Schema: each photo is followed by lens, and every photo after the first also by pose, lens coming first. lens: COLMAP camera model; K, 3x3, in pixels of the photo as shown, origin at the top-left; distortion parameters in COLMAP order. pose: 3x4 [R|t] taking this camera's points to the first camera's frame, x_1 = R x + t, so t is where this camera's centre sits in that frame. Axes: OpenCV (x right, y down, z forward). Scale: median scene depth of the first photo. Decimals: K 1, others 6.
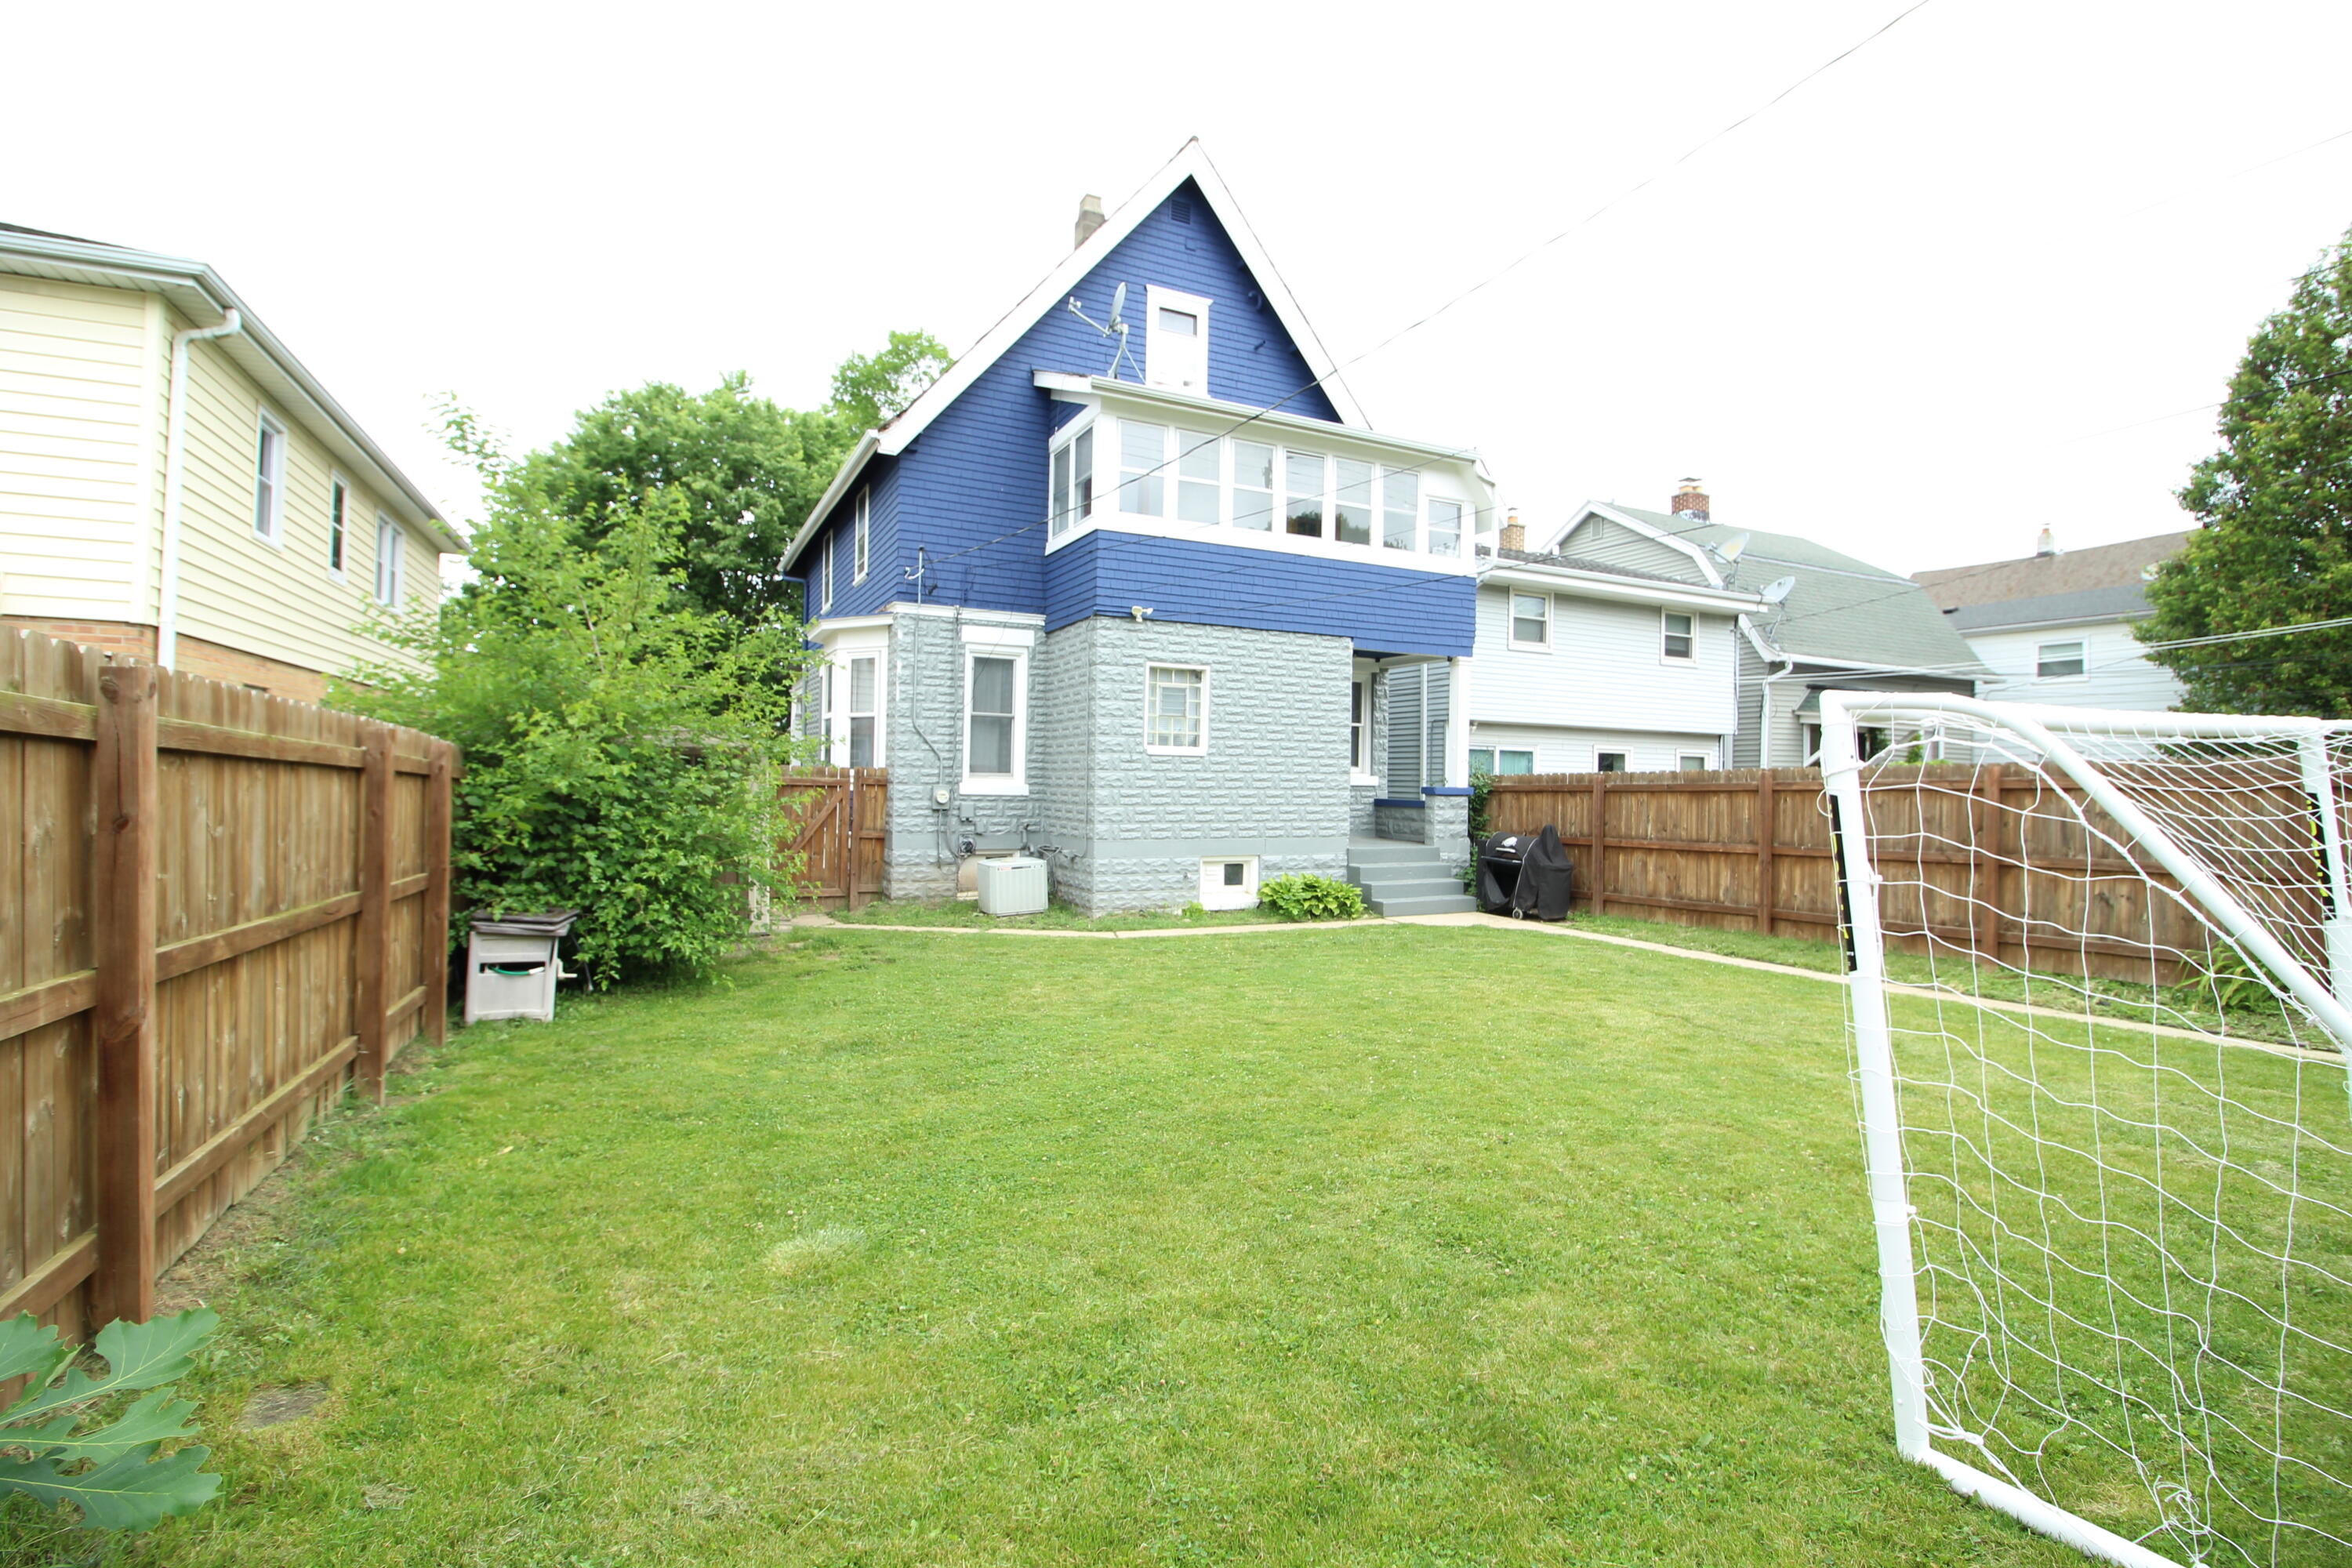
lens RADIAL K [[1055.4, 0, 1170.8], [0, 1055.4, 779.6], [0, 0, 1]] dist [0.000099, -0.050376]
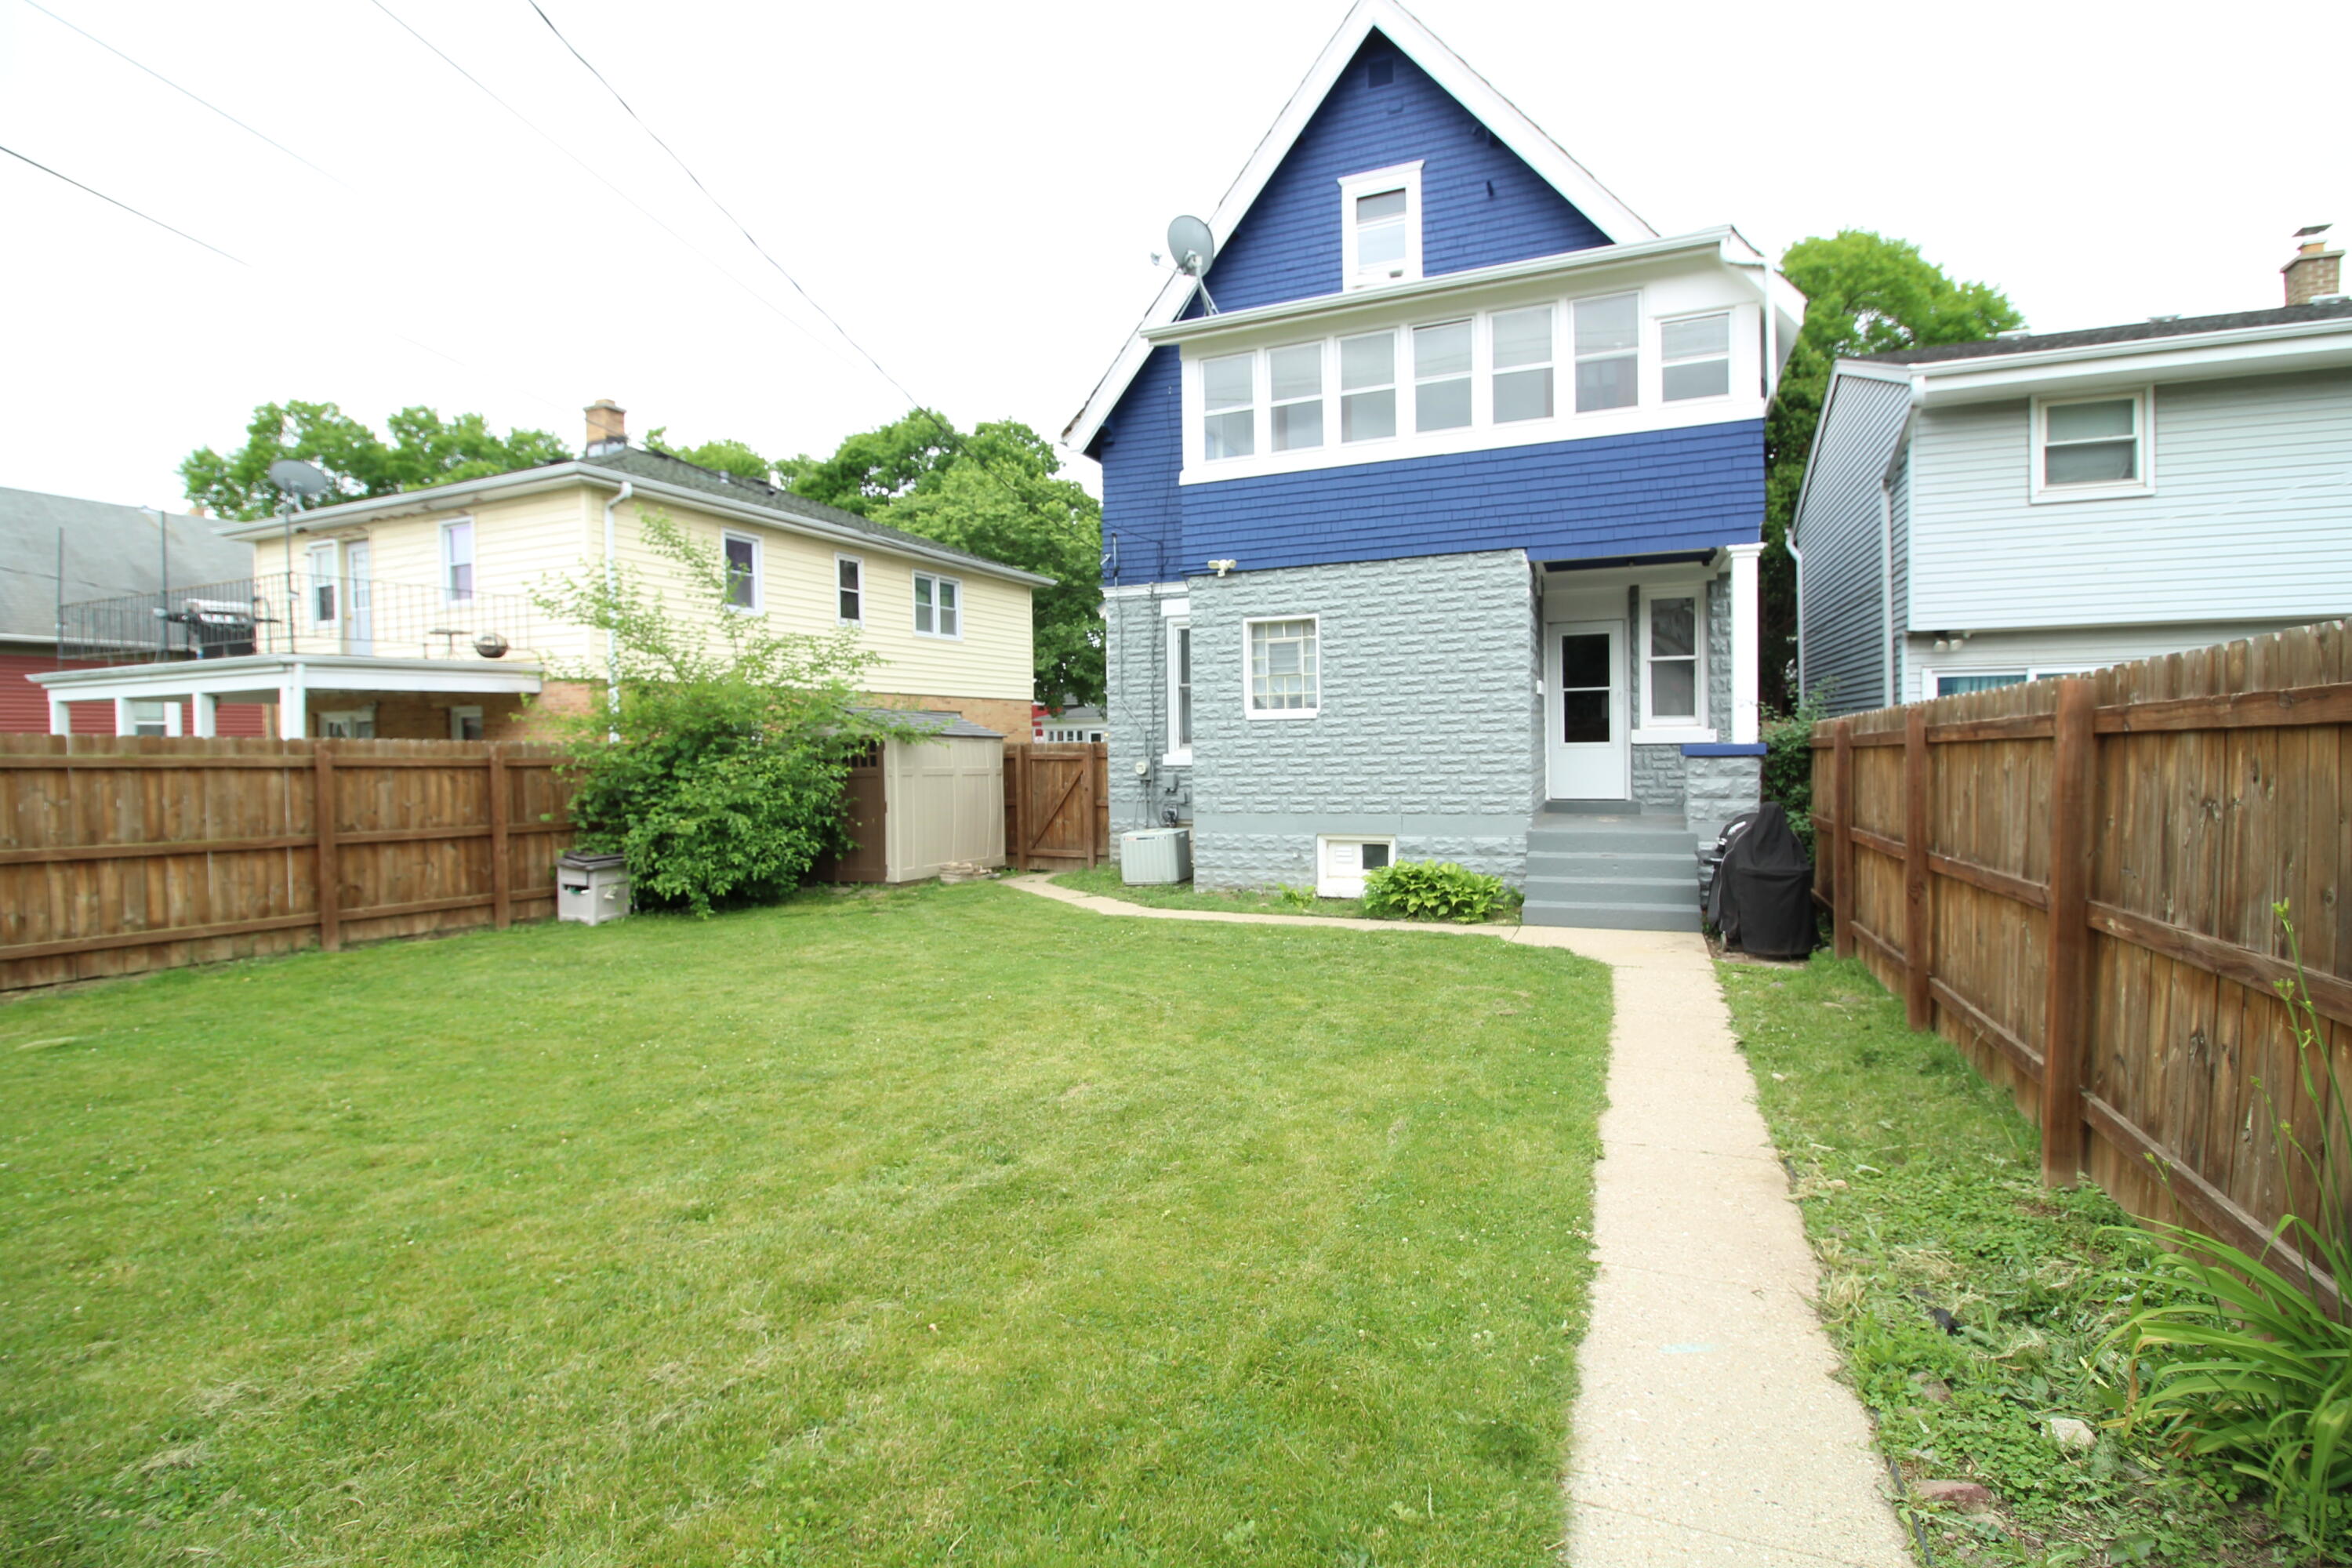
lens RADIAL K [[1078.8, 0, 1185.3], [0, 1078.8, 764.3], [0, 0, 1]] dist [0.001165, -0.014778]
pose [[0.662895, -0.014446, -0.748573, 0.598572], [0.029472, 0.999542, 0.006810, 0.006050], [0.748133, -0.026576, 0.663017, 0.320549]]
